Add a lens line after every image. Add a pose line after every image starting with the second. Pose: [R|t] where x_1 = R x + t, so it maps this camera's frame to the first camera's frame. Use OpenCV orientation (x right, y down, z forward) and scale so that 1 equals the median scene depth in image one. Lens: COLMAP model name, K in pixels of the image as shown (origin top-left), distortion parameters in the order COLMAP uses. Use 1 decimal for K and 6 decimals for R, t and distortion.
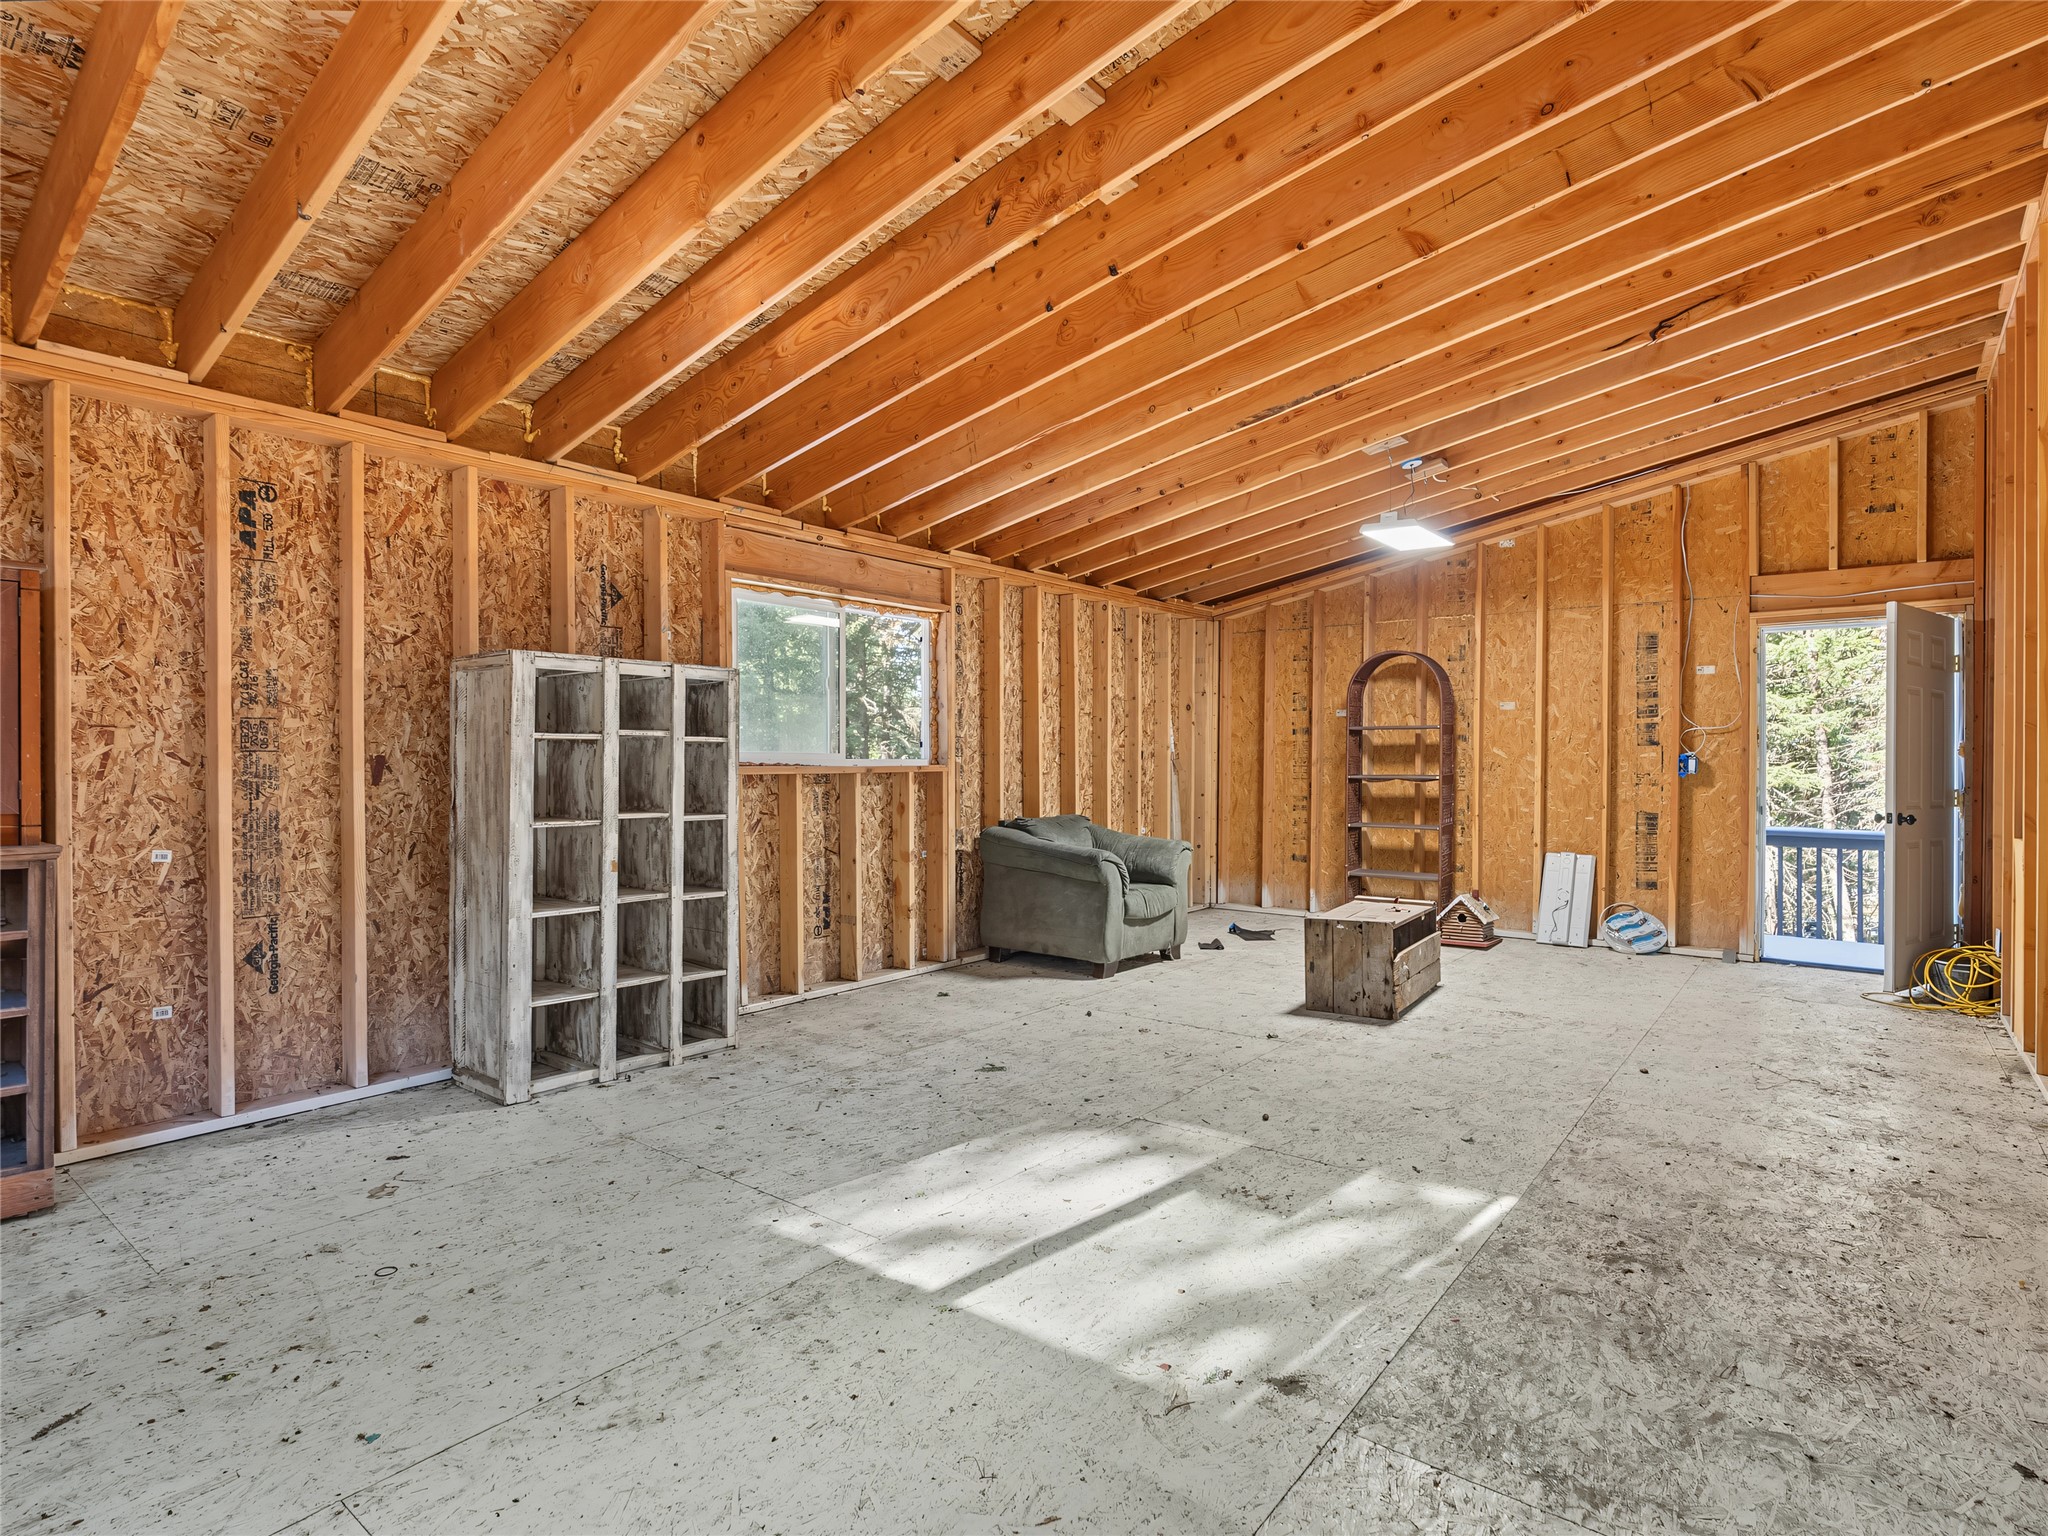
lens RADIAL K [[1048.4, 0, 1023.7], [0, 1048.4, 761.6], [0, 0, 1]] dist [-0.012678, 0.005584]
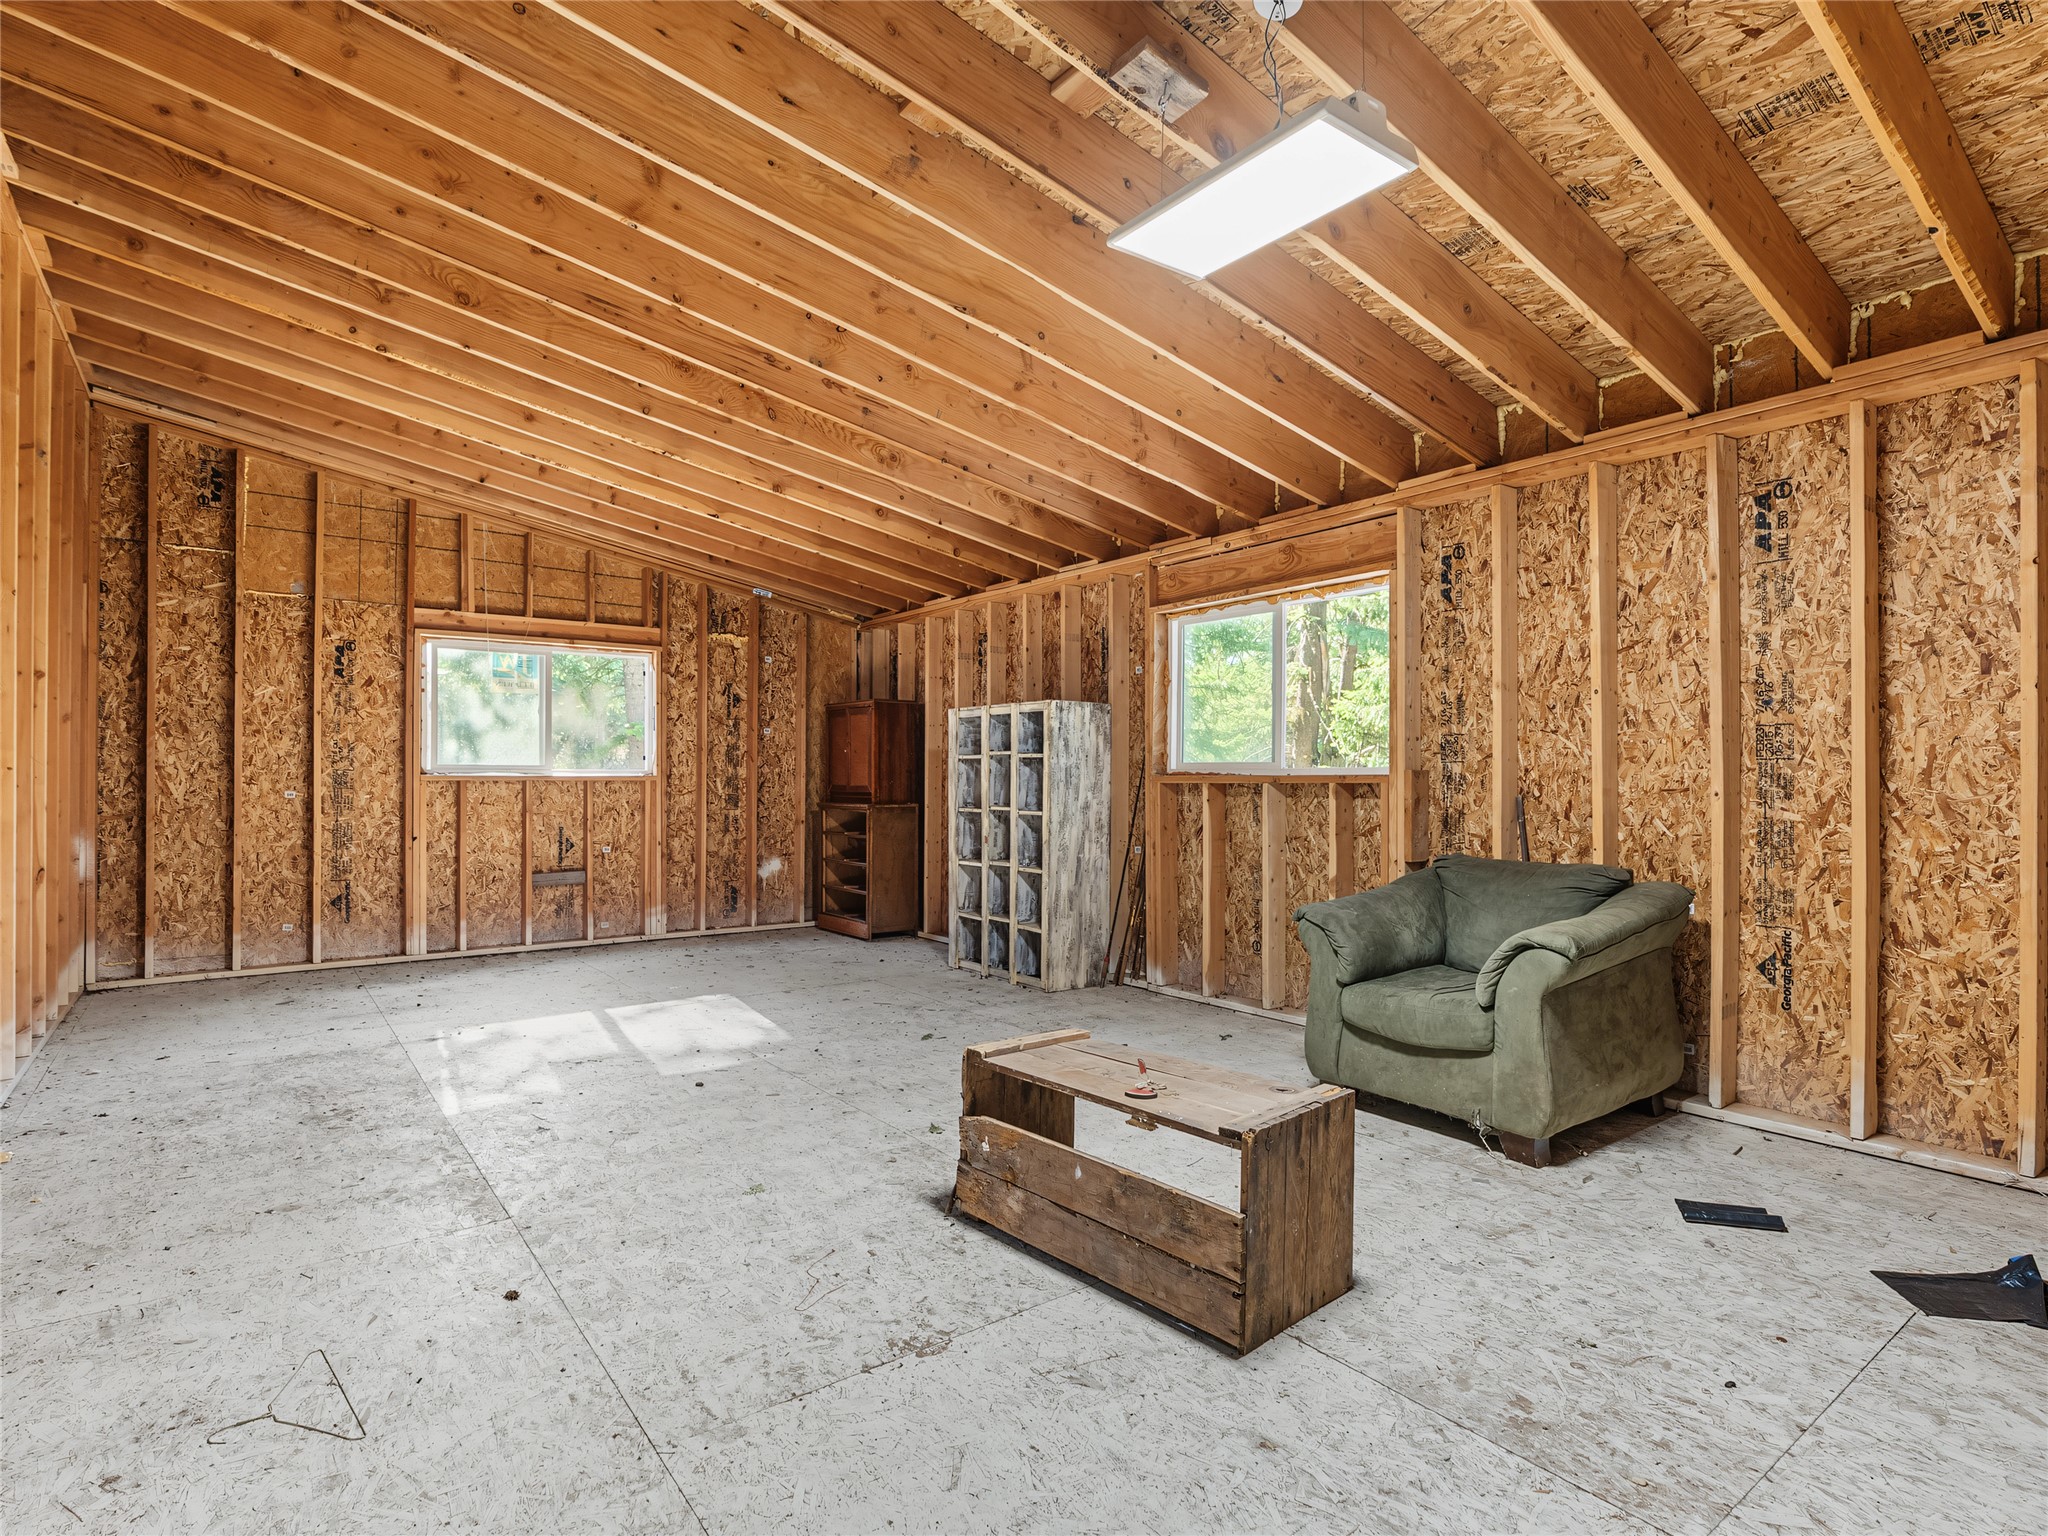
lens RADIAL K [[1048.4, 0, 1028.6], [0, 1048.4, 773.5], [0, 0, 1]] dist [-0.012678, 0.005584]
pose [[-0.244727, -0.003397, -0.969586, 1.350982], [0.003230, 0.999985, -0.004319, 0.009919], [0.969587, -0.004188, -0.244712, 1.763415]]
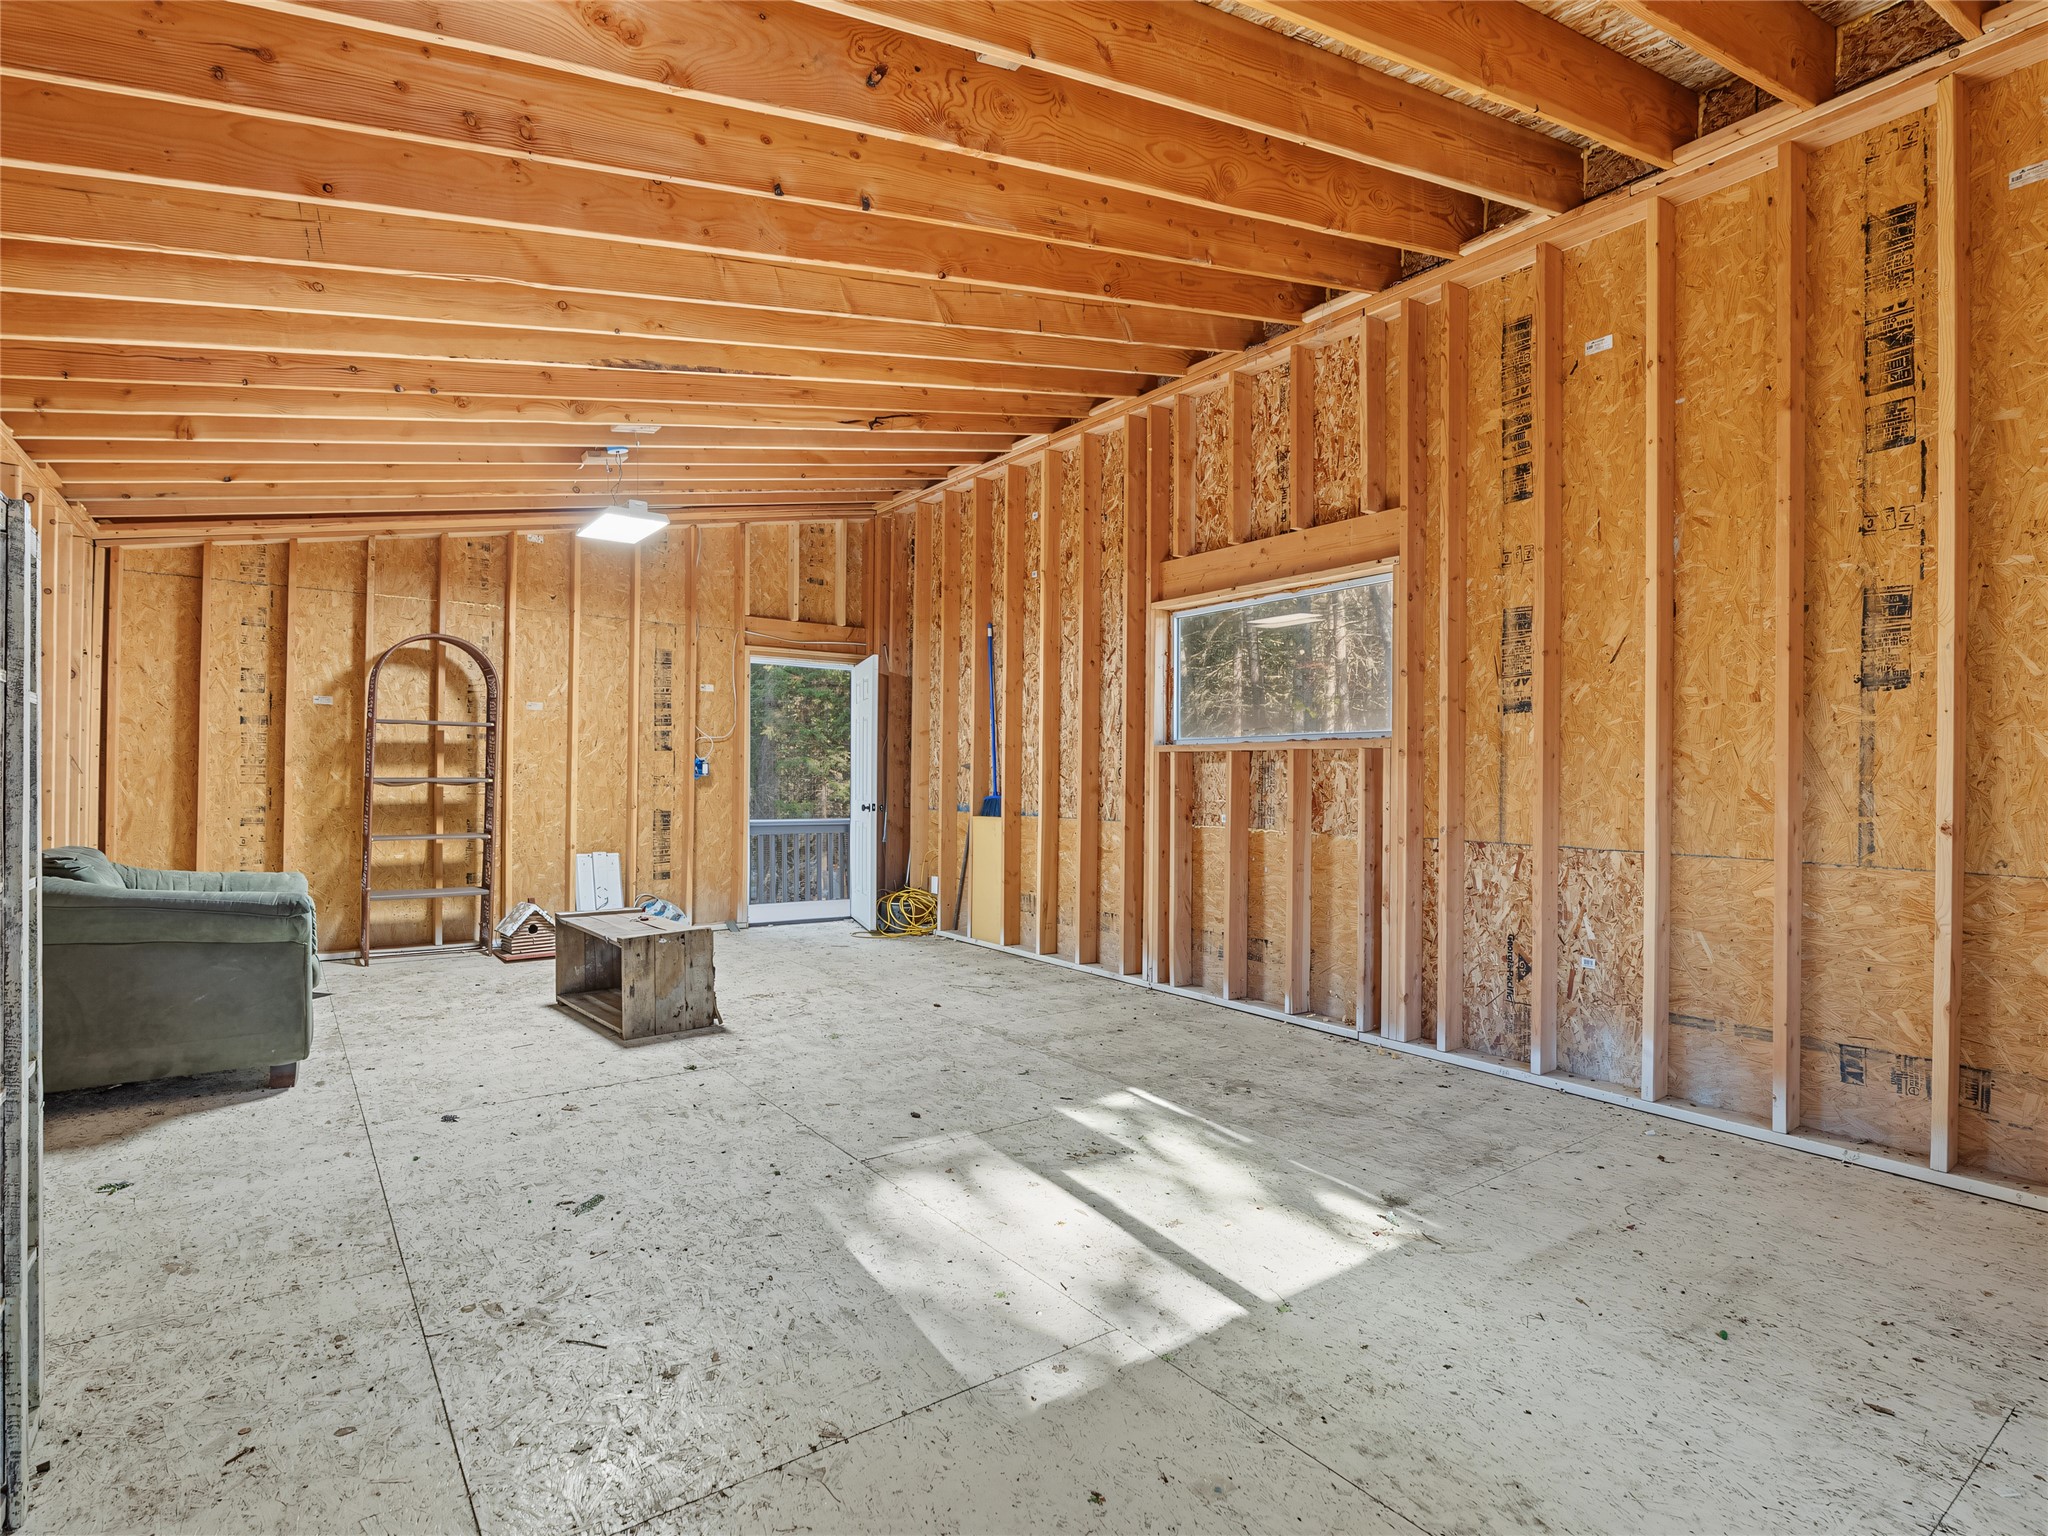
lens RADIAL K [[1048.4, 0, 1020.0], [0, 1048.4, 771.0], [0, 0, 1]] dist [-0.012678, 0.005584]
pose [[0.267447, 0.003885, 0.963565, -0.782693], [-0.010431, 0.999945, -0.001137, 0.007066], [-0.963516, -0.009747, 0.267473, 0.687930]]
